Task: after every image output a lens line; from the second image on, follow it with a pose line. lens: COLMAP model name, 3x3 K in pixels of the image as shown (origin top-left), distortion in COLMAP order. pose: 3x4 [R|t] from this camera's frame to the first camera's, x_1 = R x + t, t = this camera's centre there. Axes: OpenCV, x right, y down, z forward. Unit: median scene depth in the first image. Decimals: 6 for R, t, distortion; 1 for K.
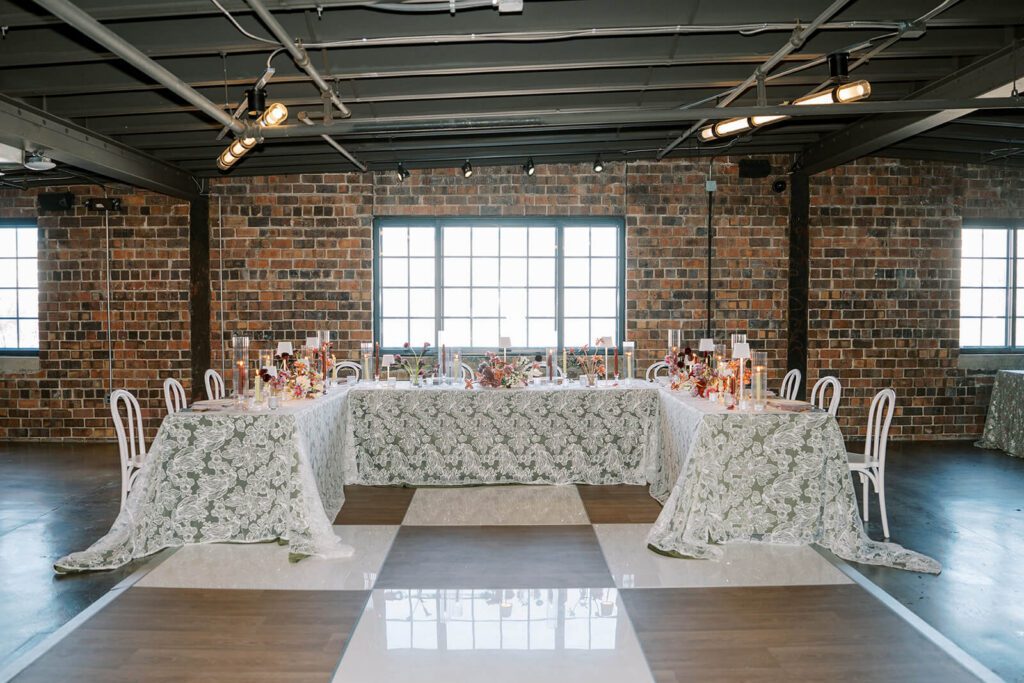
lens RADIAL K [[1197.0, 0, 512.0], [0, 1197.0, 341.5], [0, 0, 1]] dist [-0.034663, -0.049541]
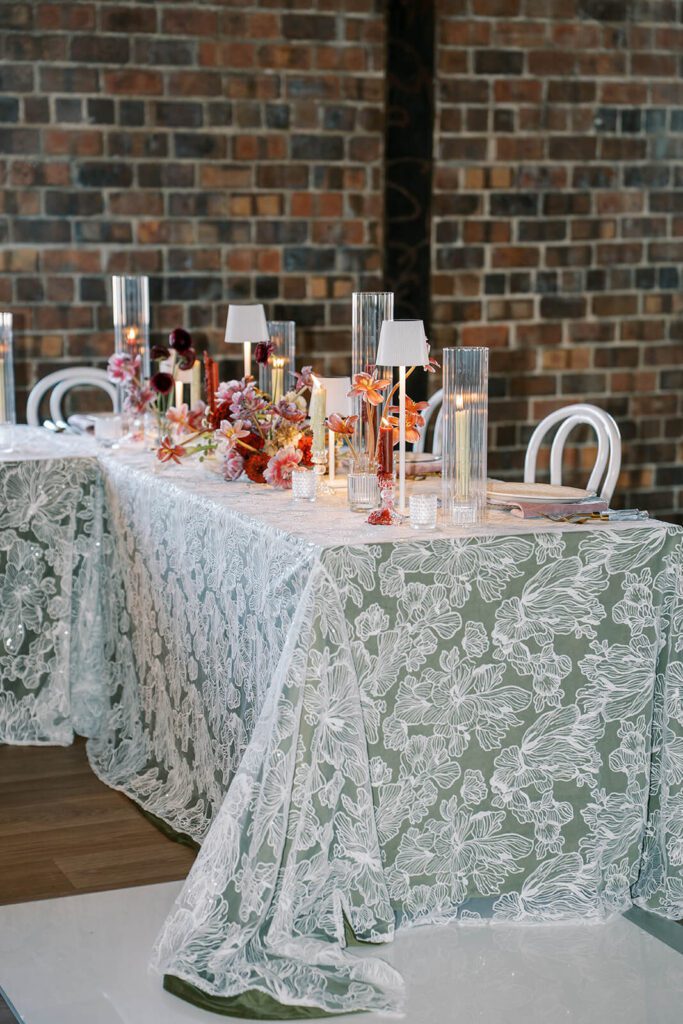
lens RADIAL K [[2061.2, 0, 341.5], [0, 2061.2, 512.0], [0, 0, 1]] dist [0.716364, -4.521719]
pose [[0.917507, -0.055114, 0.393882, -0.043543], [0.012064, 0.993753, 0.110949, -0.008321], [-0.397536, -0.097045, 0.912440, 0.405244]]
